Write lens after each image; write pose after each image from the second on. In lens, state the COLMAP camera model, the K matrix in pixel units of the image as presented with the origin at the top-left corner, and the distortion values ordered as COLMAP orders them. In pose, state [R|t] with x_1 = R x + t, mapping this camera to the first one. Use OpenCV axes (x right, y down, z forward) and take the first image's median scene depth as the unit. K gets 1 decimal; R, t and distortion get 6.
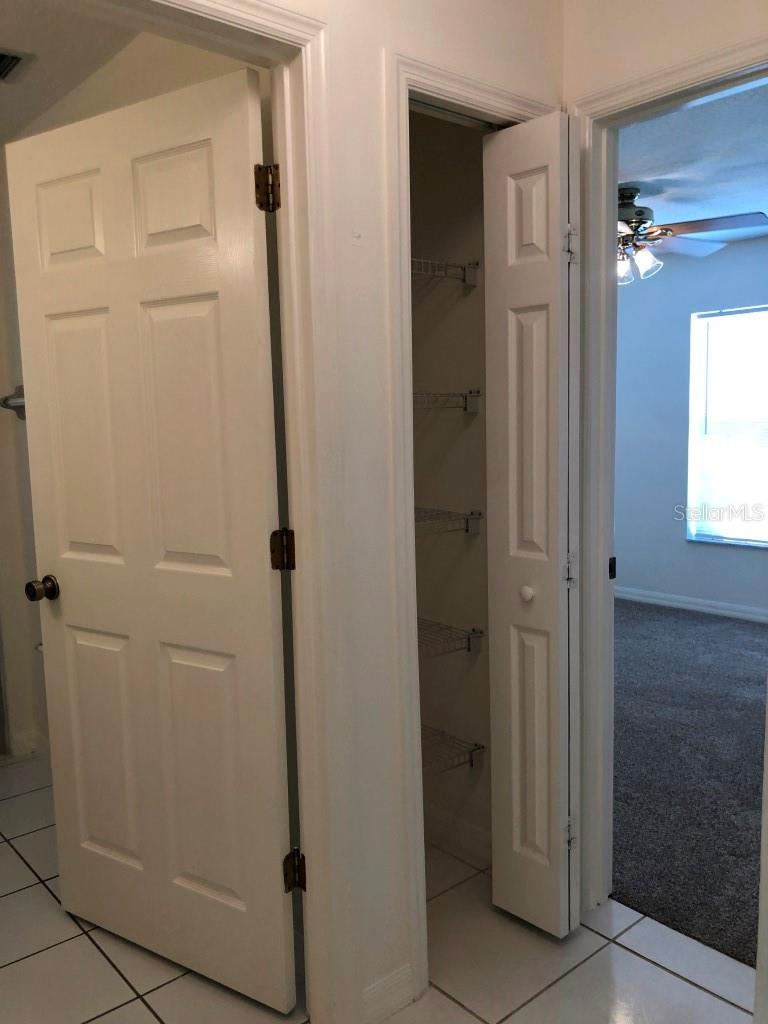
lens RADIAL K [[849.7, 0, 391.4], [0, 849.7, 513.7], [0, 0, 1]] dist [0.035915, 0.002102]
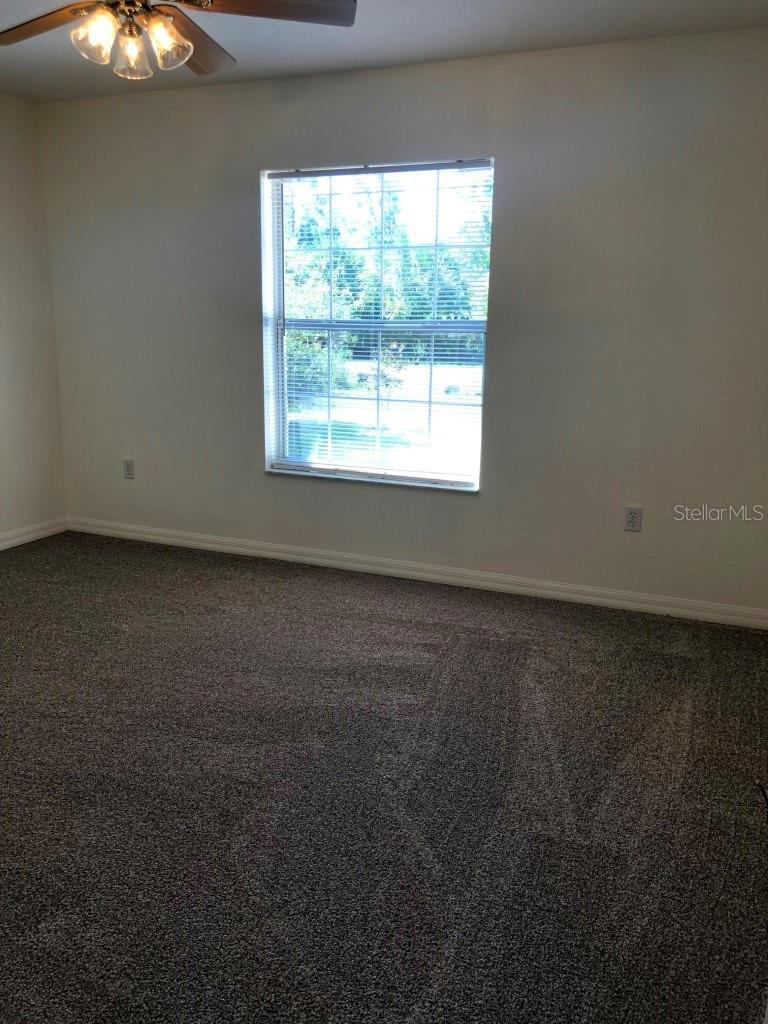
lens RADIAL K [[849.7, 0, 391.4], [0, 849.7, 513.7], [0, 0, 1]] dist [0.035915, 0.002102]
pose [[0.901147, -0.067788, 0.428181, 0.152291], [0.020160, 0.993183, 0.114809, -0.021458], [-0.433044, -0.094828, 0.896371, 0.331121]]
